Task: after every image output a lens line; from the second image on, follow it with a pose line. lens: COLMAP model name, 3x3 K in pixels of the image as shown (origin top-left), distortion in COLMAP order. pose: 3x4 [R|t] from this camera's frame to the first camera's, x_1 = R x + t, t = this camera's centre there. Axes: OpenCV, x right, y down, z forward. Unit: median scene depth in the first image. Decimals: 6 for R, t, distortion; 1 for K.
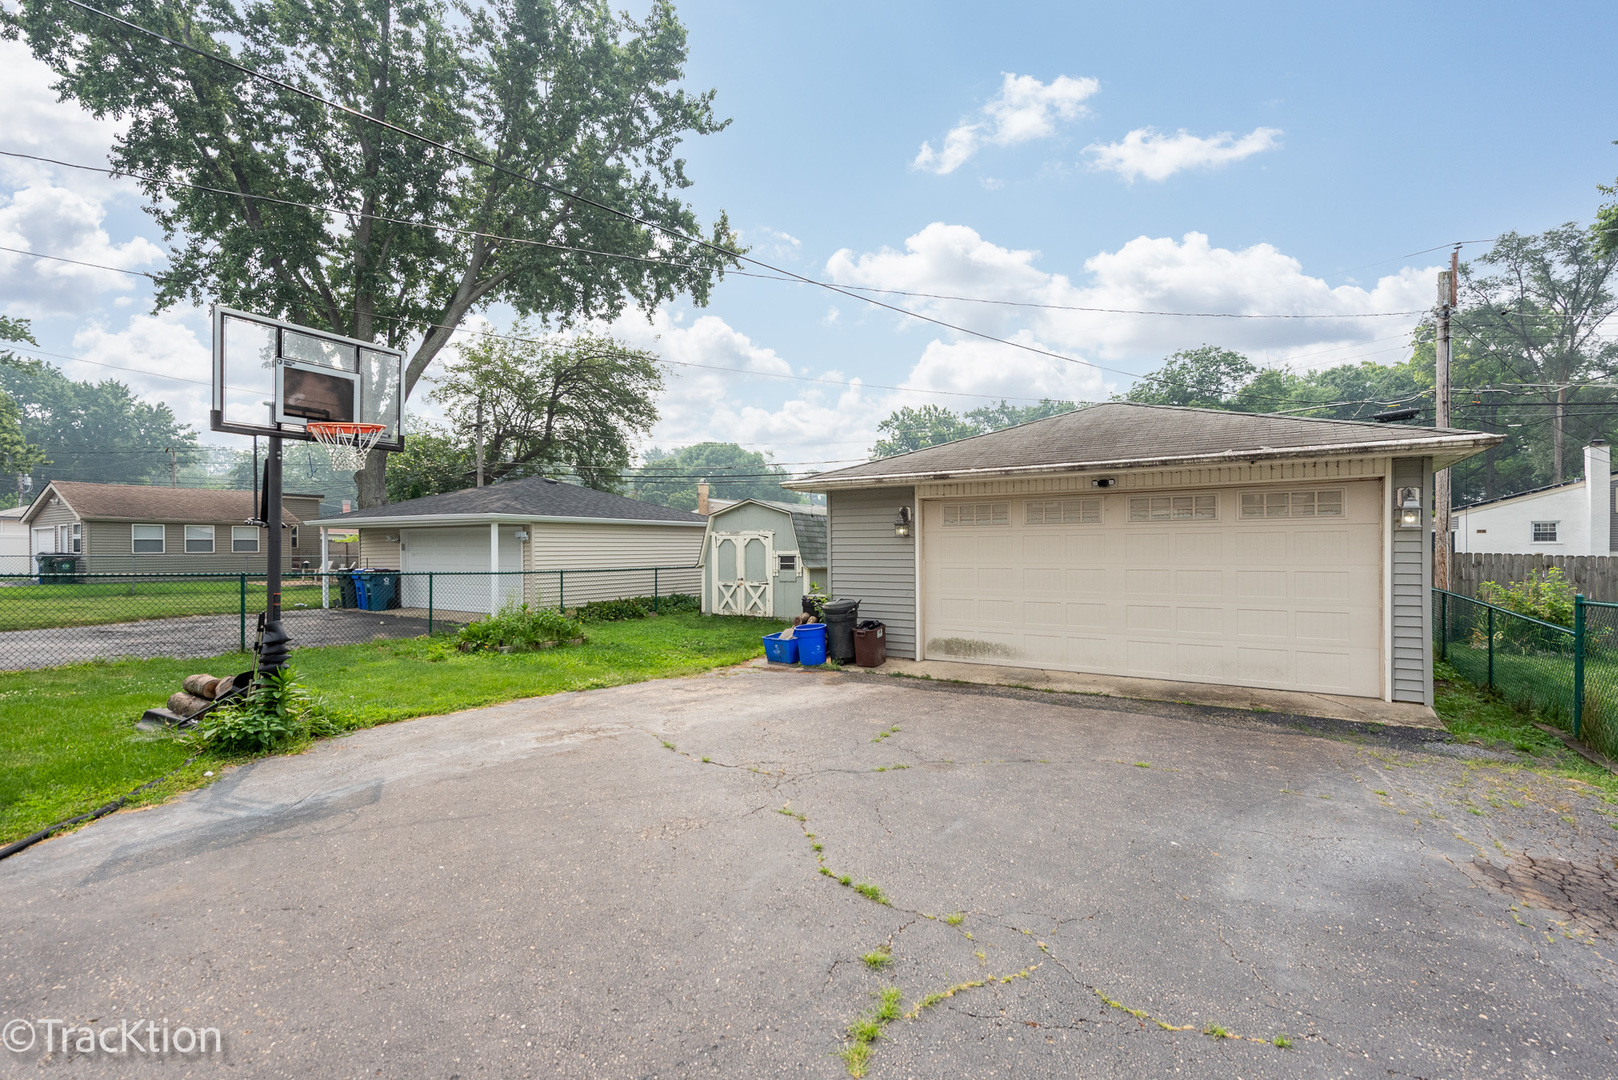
lens RADIAL K [[742.6, 0, 808.6], [0, 742.6, 544.7], [0, 0, 1]] dist [0.020679, 0.000279]
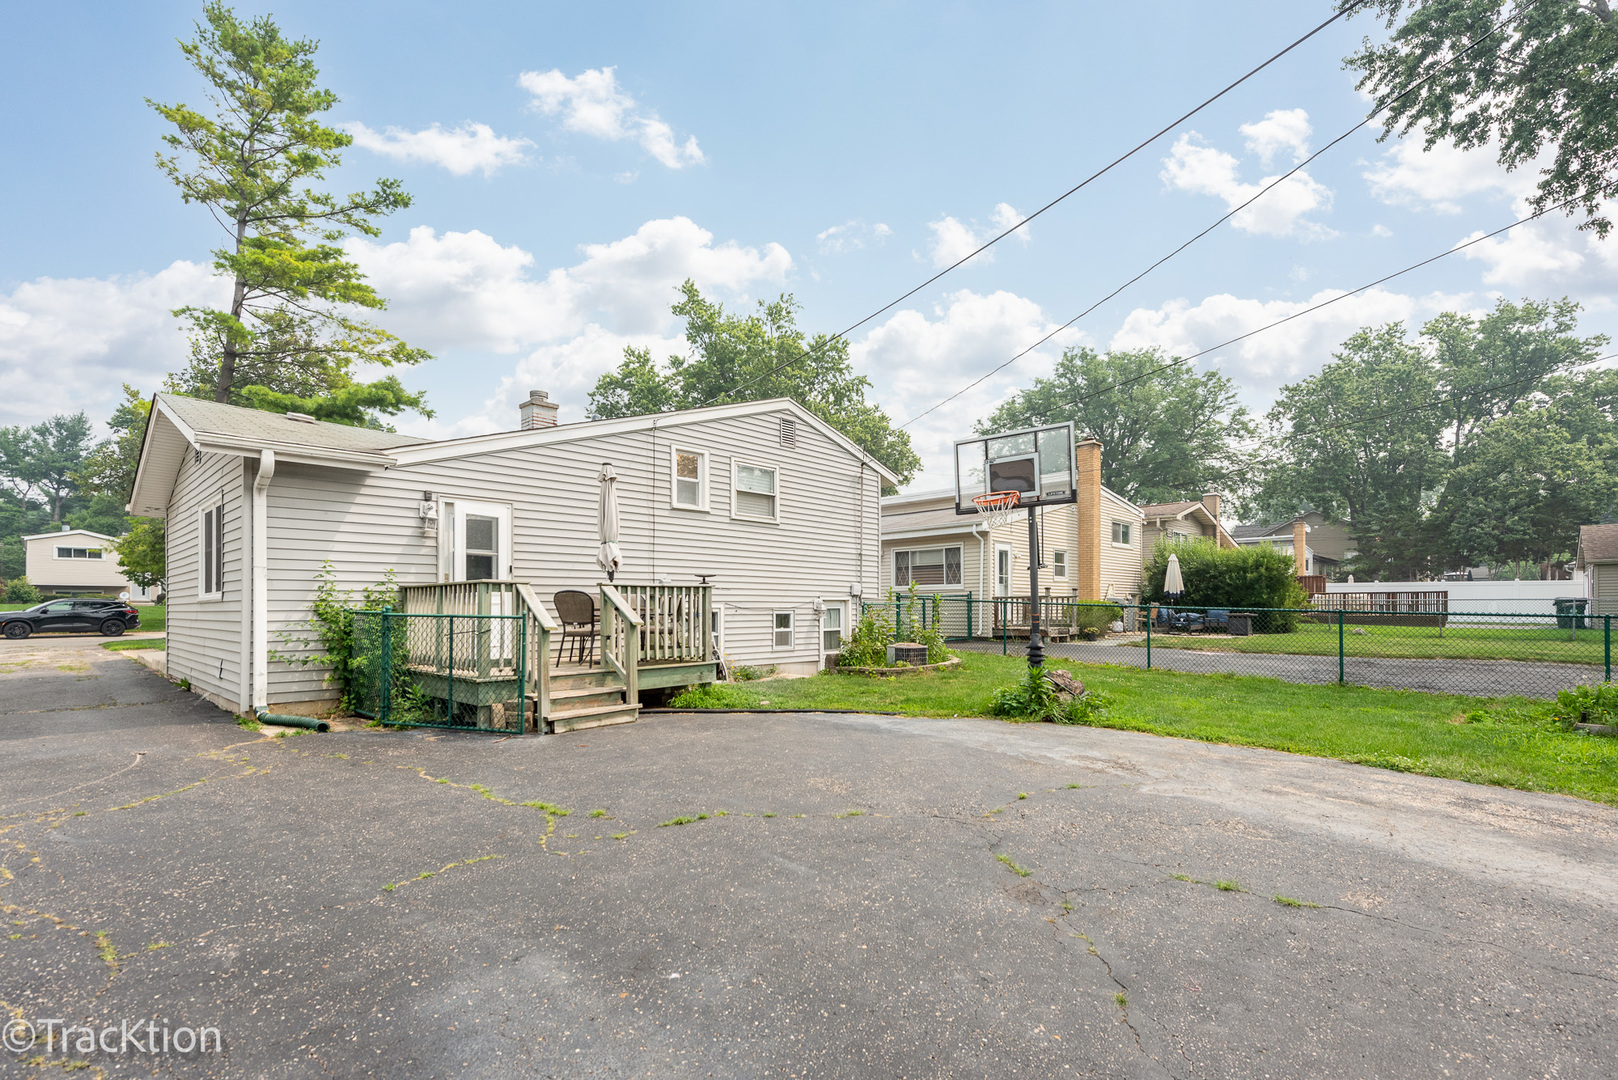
lens RADIAL K [[742.6, 0, 810.5], [0, 742.6, 604.8], [0, 0, 1]] dist [0.020679, 0.000279]
pose [[-0.220905, -0.000802, -0.975295, 0.896709], [0.010226, 0.999943, -0.003138, 0.051607], [0.975242, -0.010667, -0.220884, 1.016701]]
